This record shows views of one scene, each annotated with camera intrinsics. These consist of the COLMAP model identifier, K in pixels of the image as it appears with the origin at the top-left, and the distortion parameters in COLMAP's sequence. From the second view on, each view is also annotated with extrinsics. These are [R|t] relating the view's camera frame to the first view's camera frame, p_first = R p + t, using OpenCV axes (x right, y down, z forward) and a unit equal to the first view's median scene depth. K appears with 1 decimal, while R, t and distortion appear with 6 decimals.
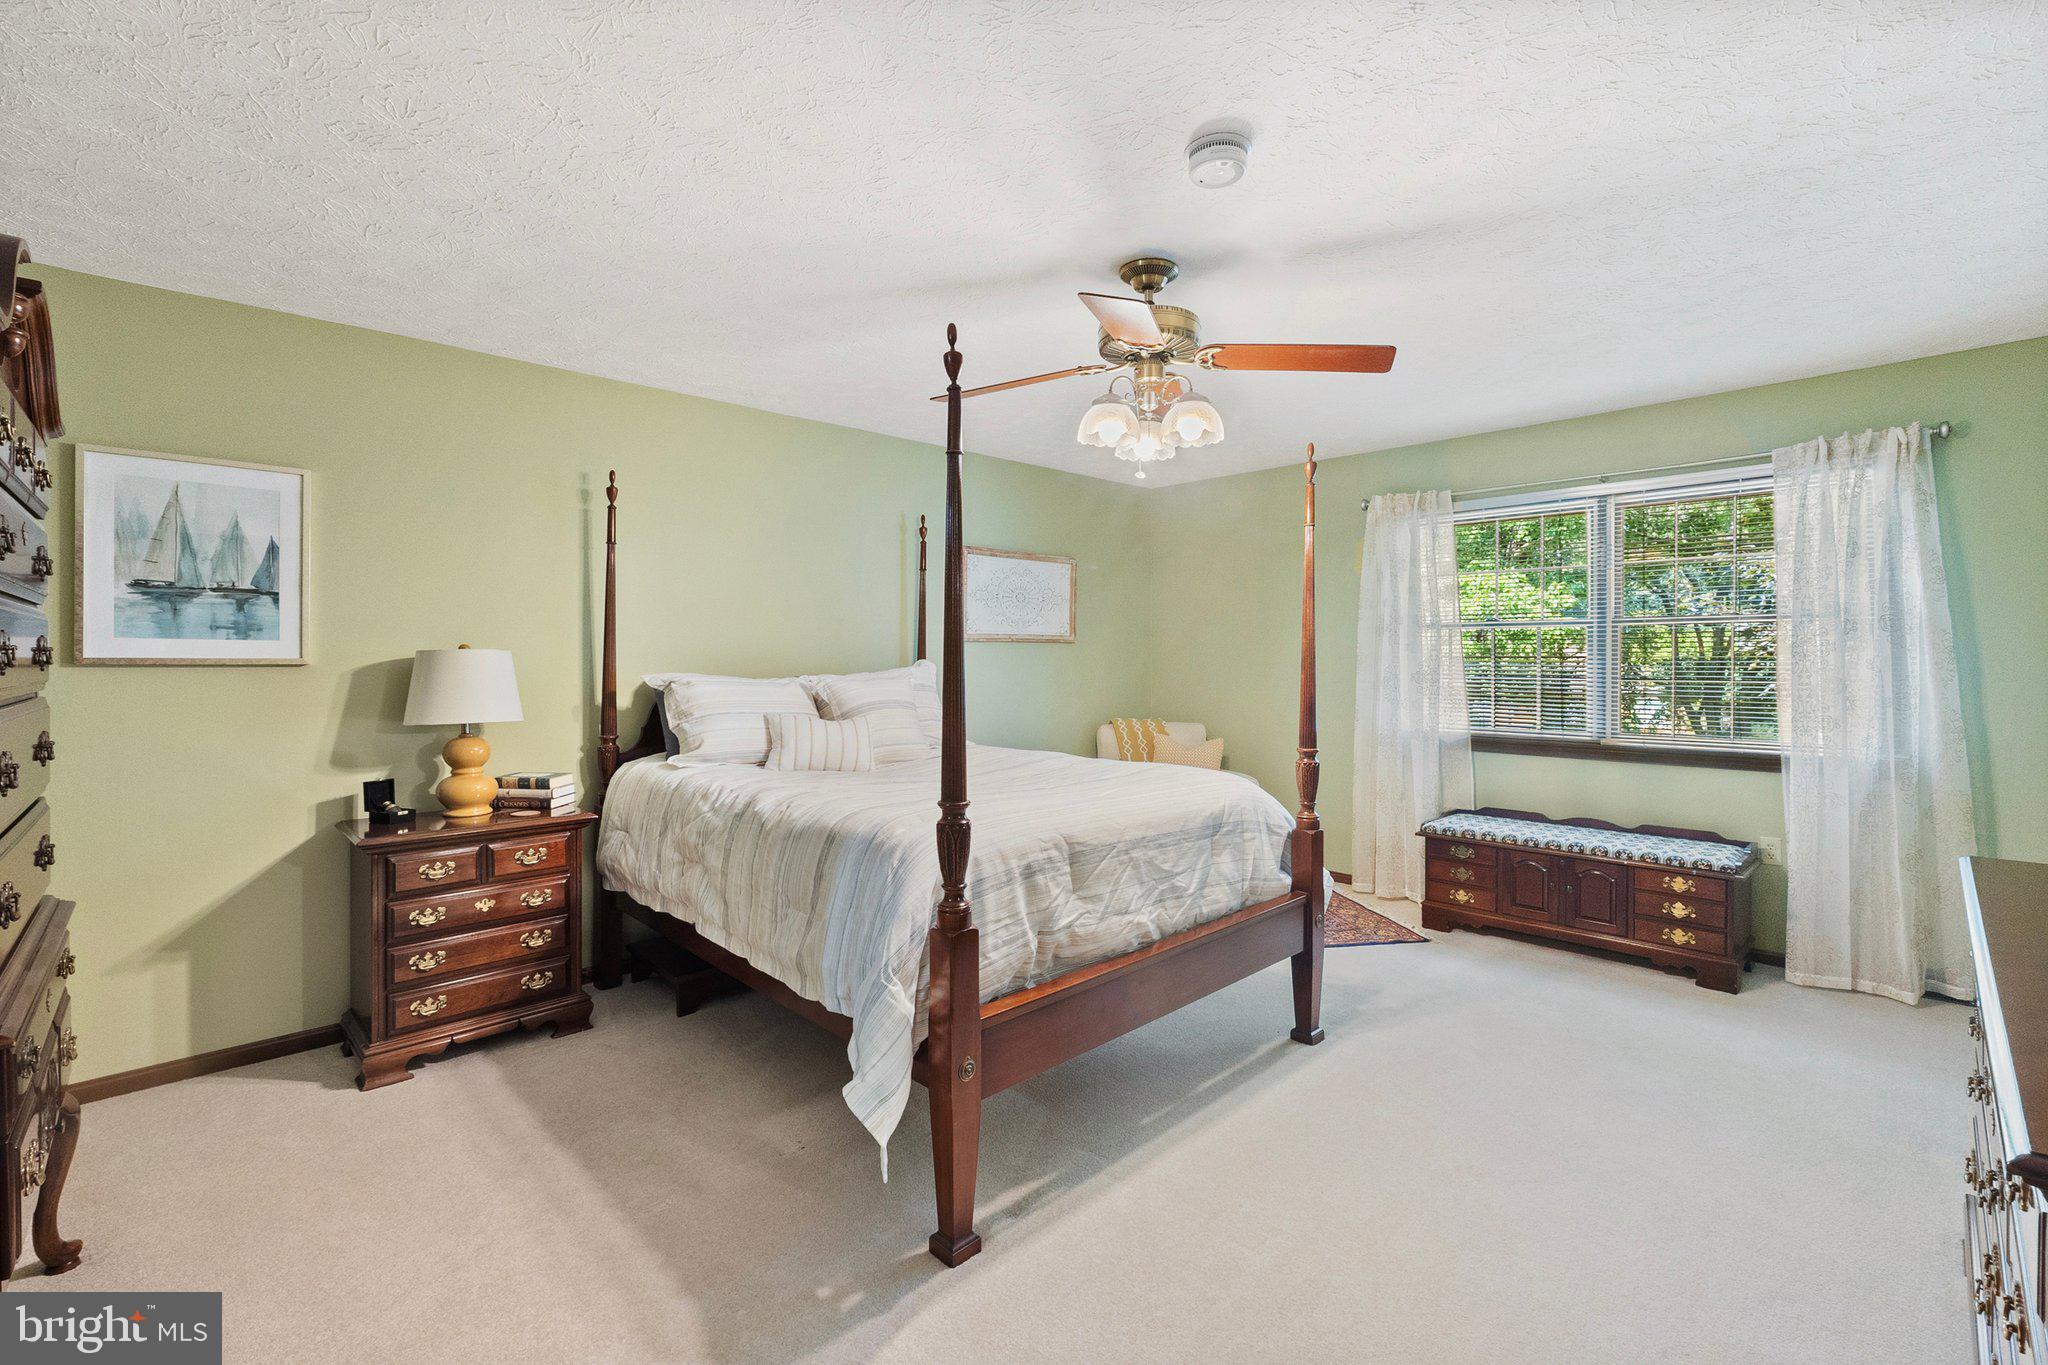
lens RADIAL K [[880.3, 0, 1026.9], [0, 880.3, 668.3], [0, 0, 1]] dist [-0.009228, 0.000939]
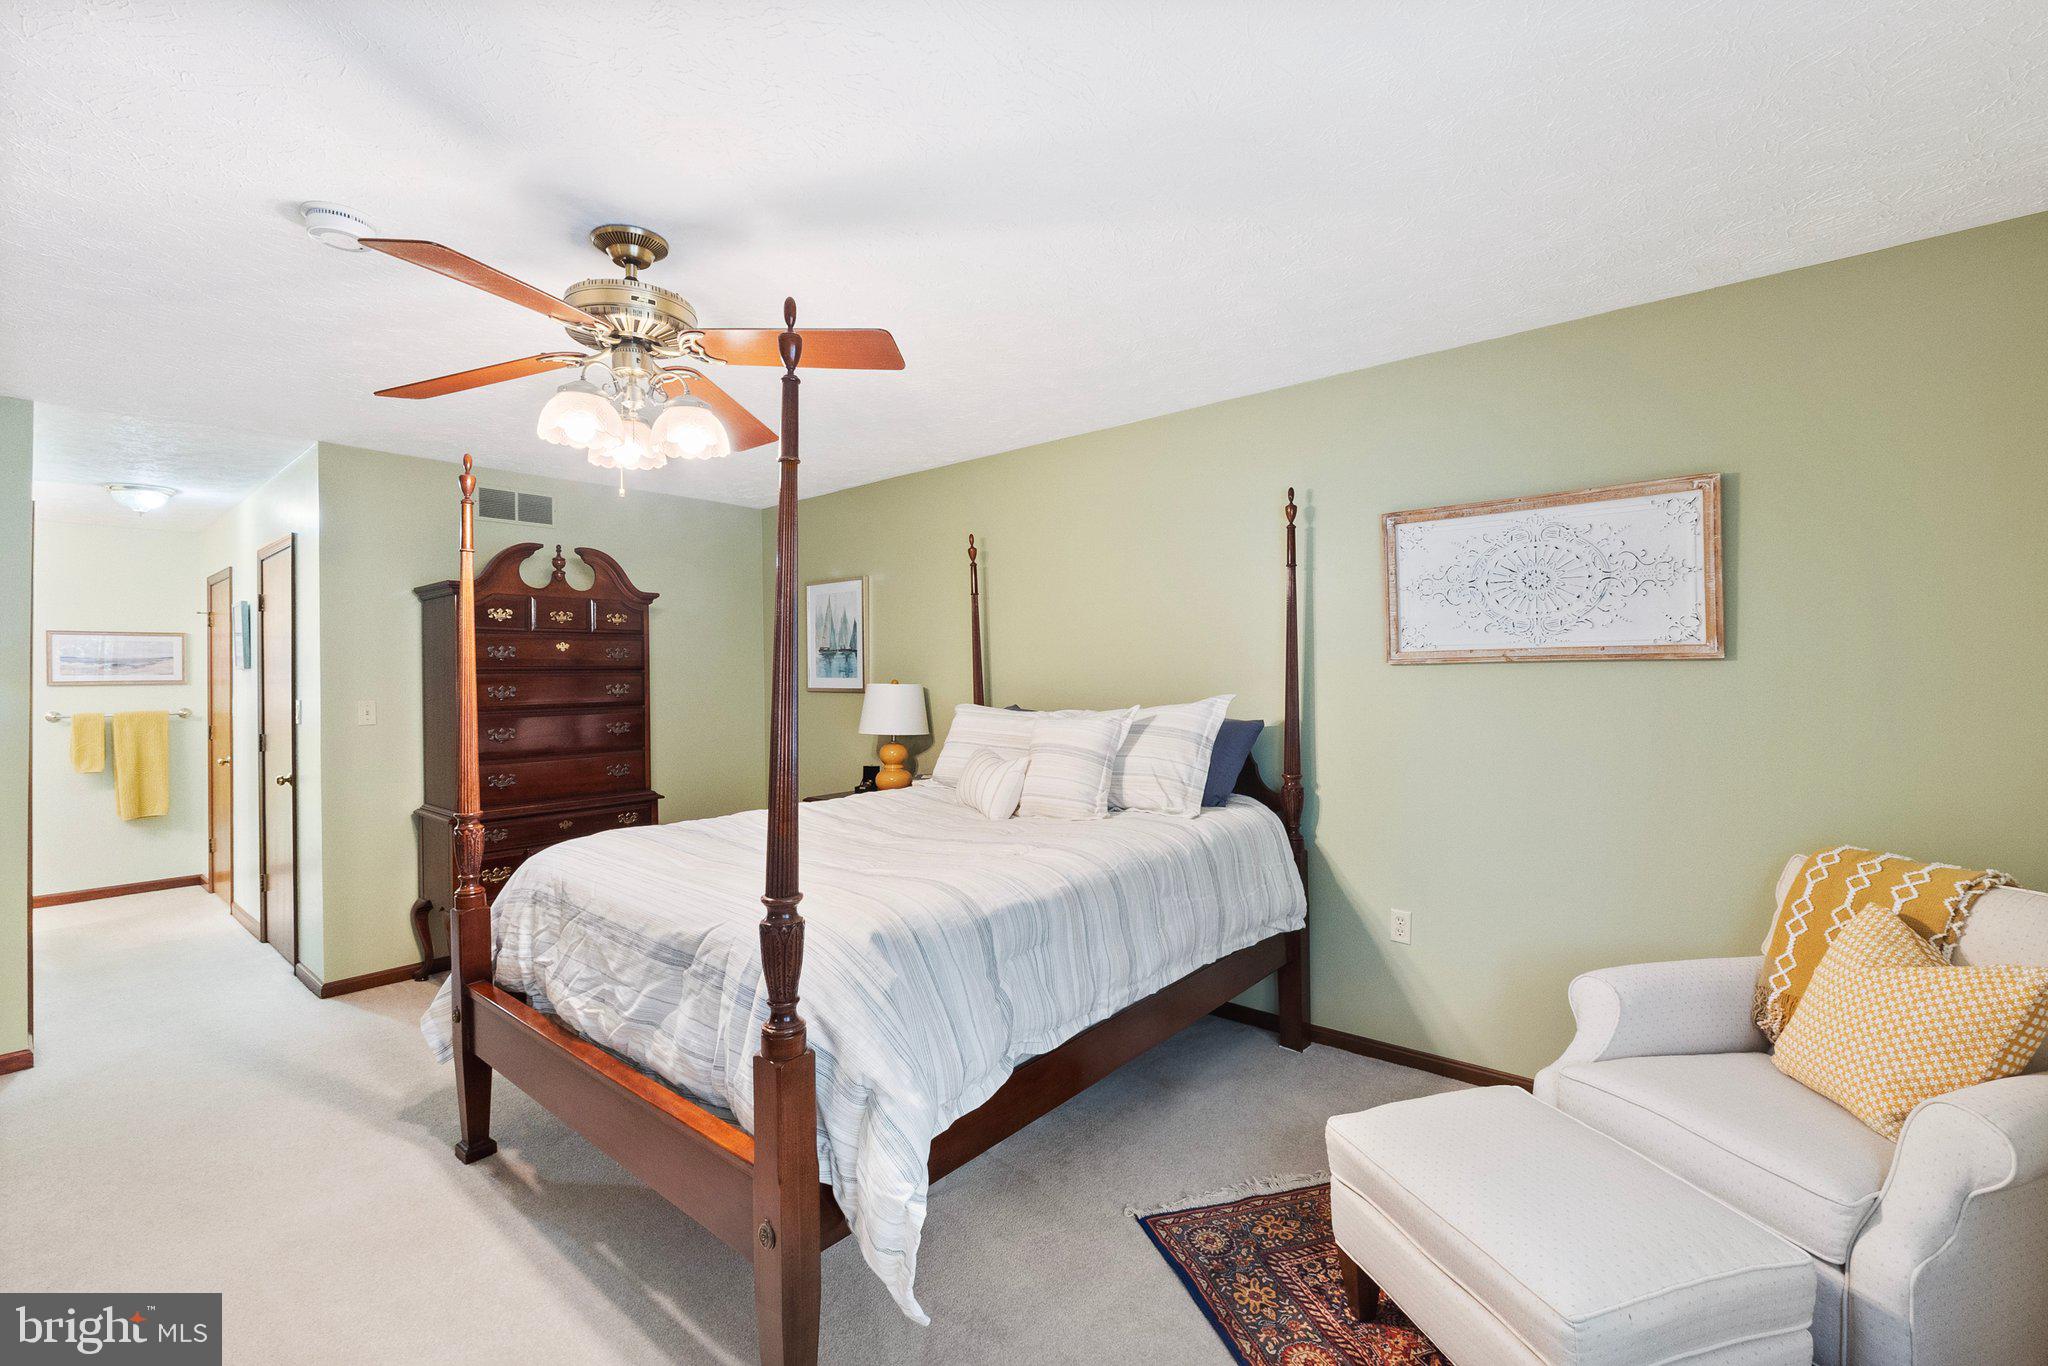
lens RADIAL K [[880.3, 0, 1030.5], [0, 880.3, 670.6], [0, 0, 1]] dist [-0.009228, 0.000939]
pose [[0.098199, -0.002768, -0.995163, 0.943037], [-0.002204, 0.999993, -0.002999, -0.043492], [0.995164, 0.002488, 0.098192, 1.220308]]
